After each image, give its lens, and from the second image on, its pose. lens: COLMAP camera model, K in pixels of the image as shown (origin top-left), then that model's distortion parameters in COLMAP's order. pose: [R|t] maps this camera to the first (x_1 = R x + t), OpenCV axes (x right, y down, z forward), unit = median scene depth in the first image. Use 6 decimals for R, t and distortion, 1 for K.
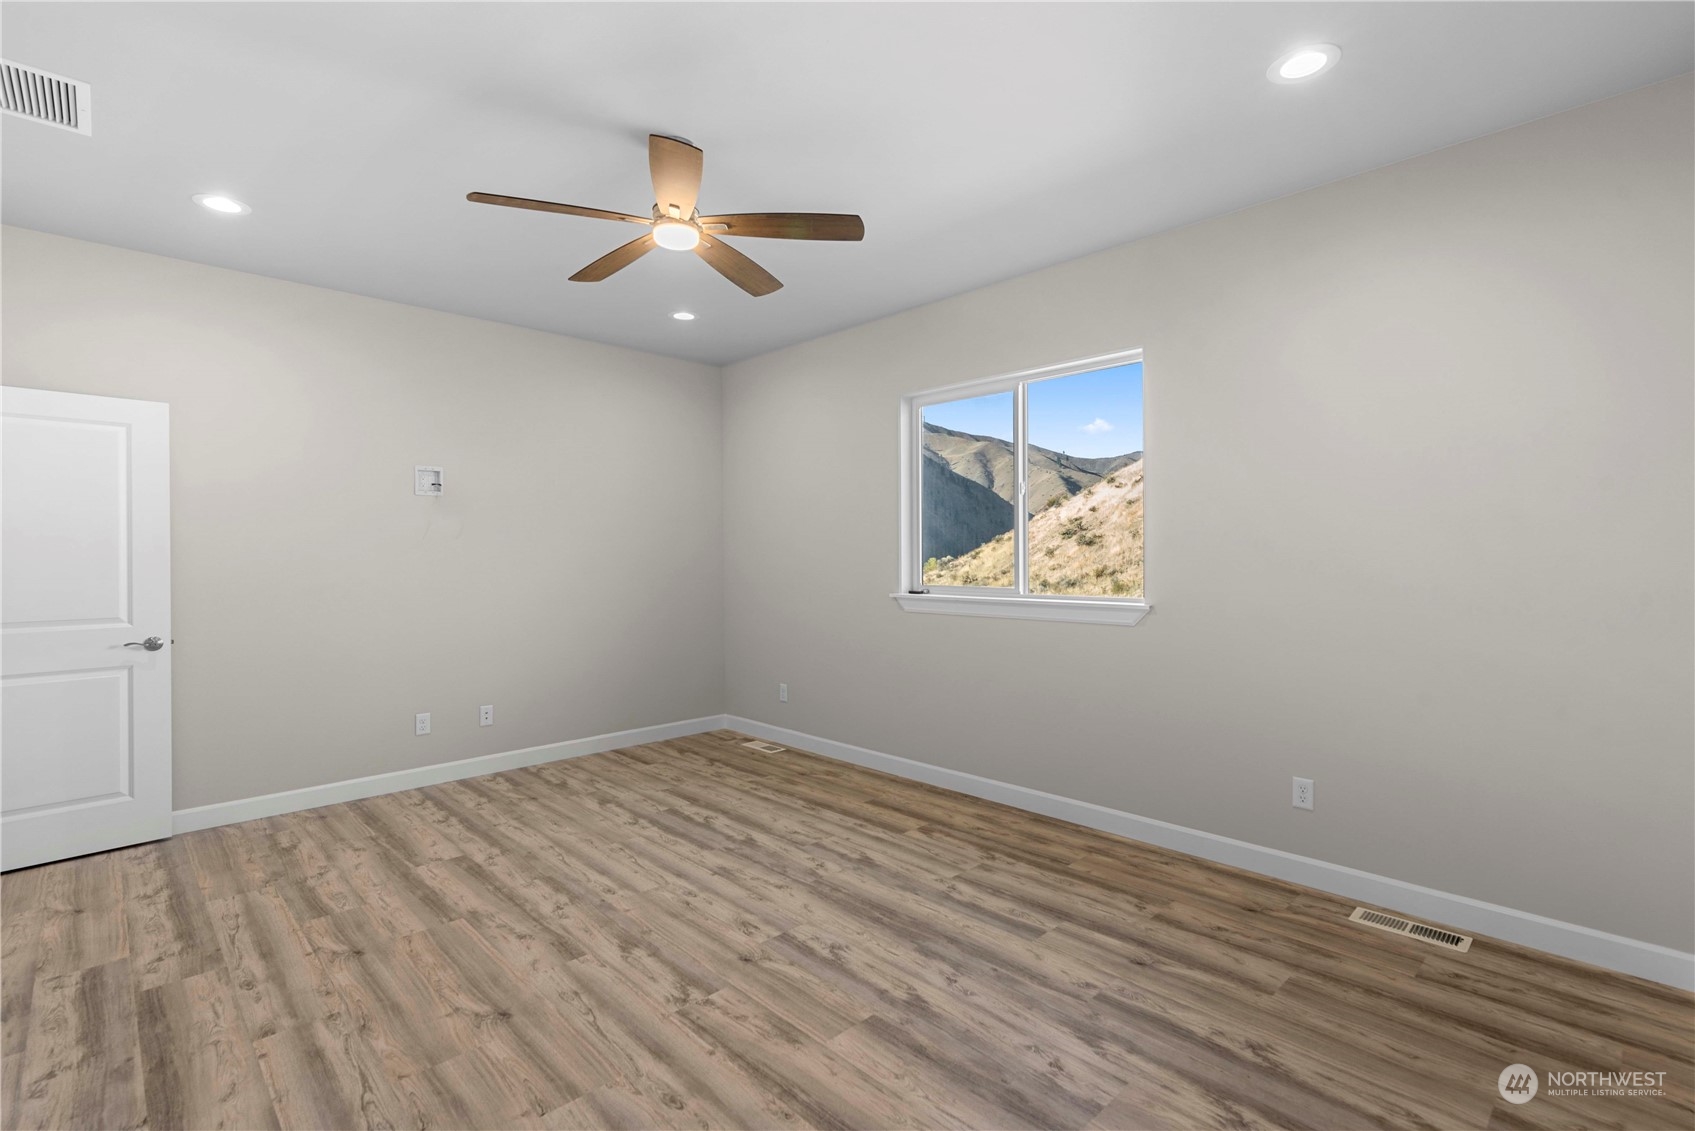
lens RADIAL K [[777.4, 0, 837.3], [0, 777.4, 558.2], [0, 0, 1]] dist [0.004236, -0.001050]
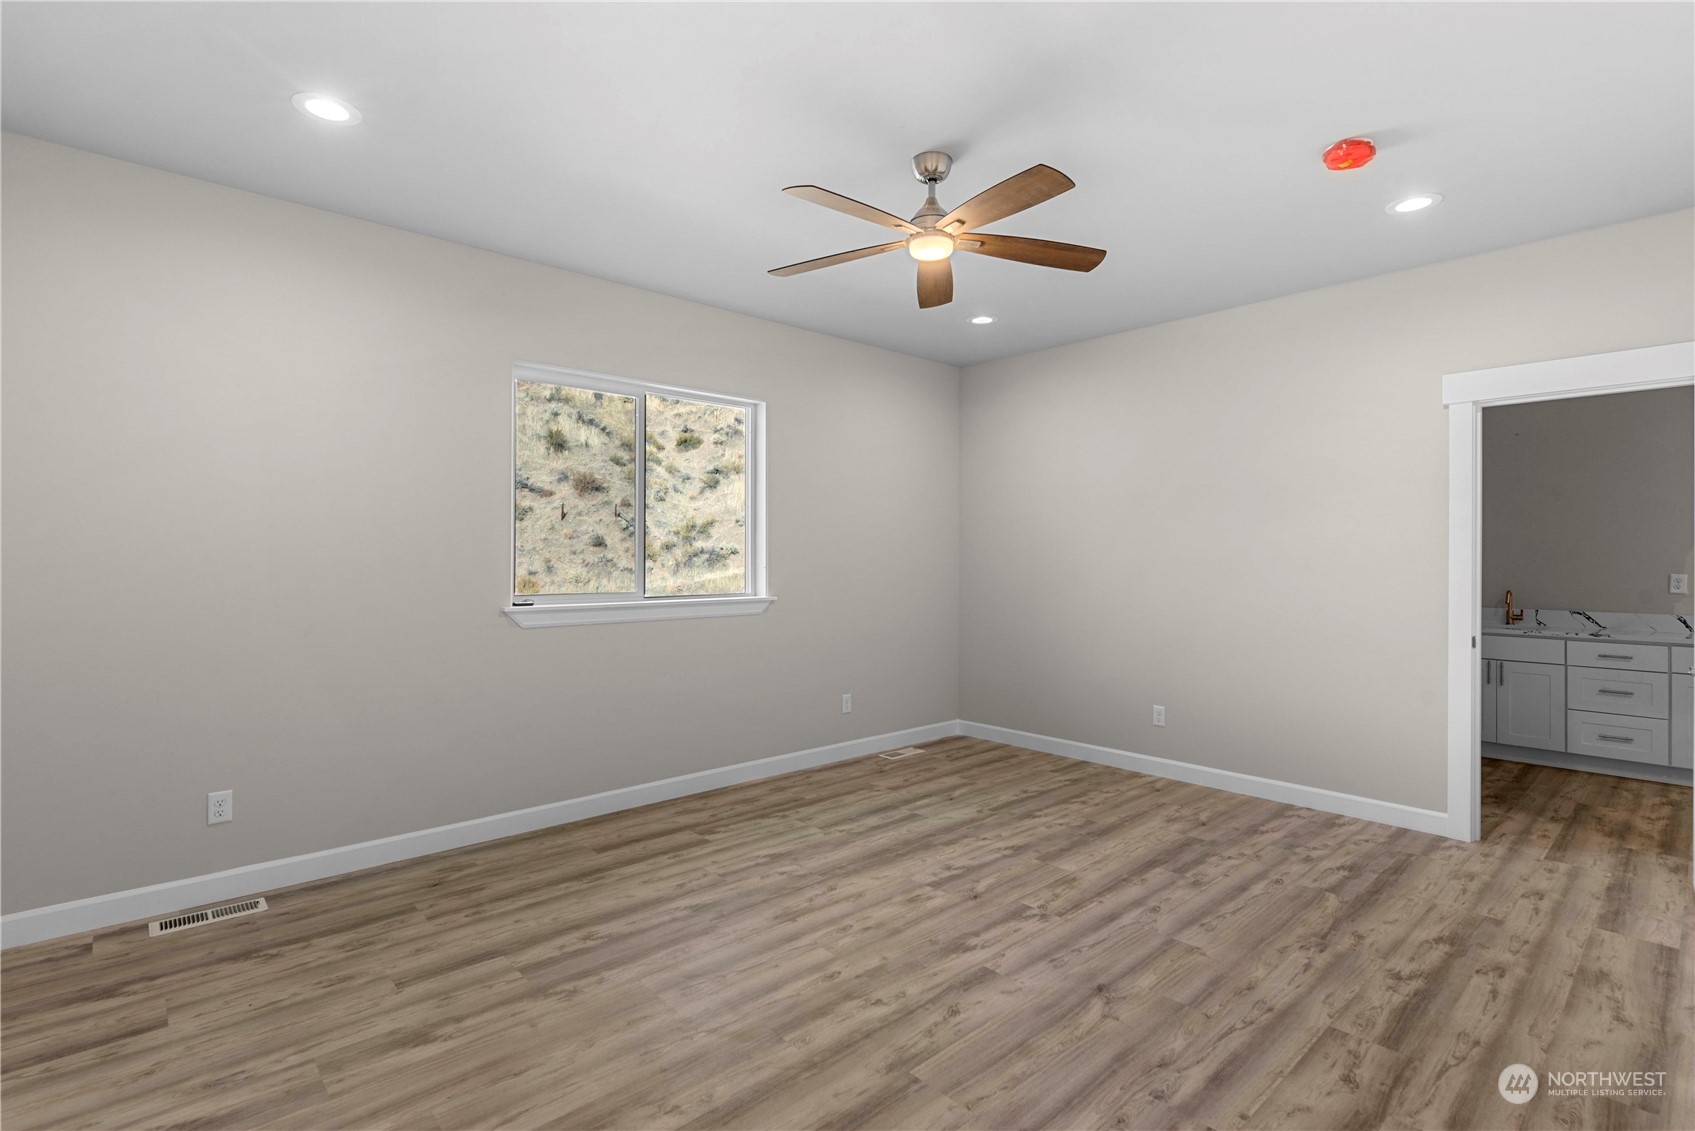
lens RADIAL K [[821.7, 0, 837.6], [0, 821.7, 564.1], [0, 0, 1]] dist [-0.002215, -0.000200]
pose [[0.024576, -0.003621, 0.999691, -1.140005], [0.004637, 0.999983, 0.003508, 0.000622], [-0.999687, 0.004549, 0.024592, 0.973824]]
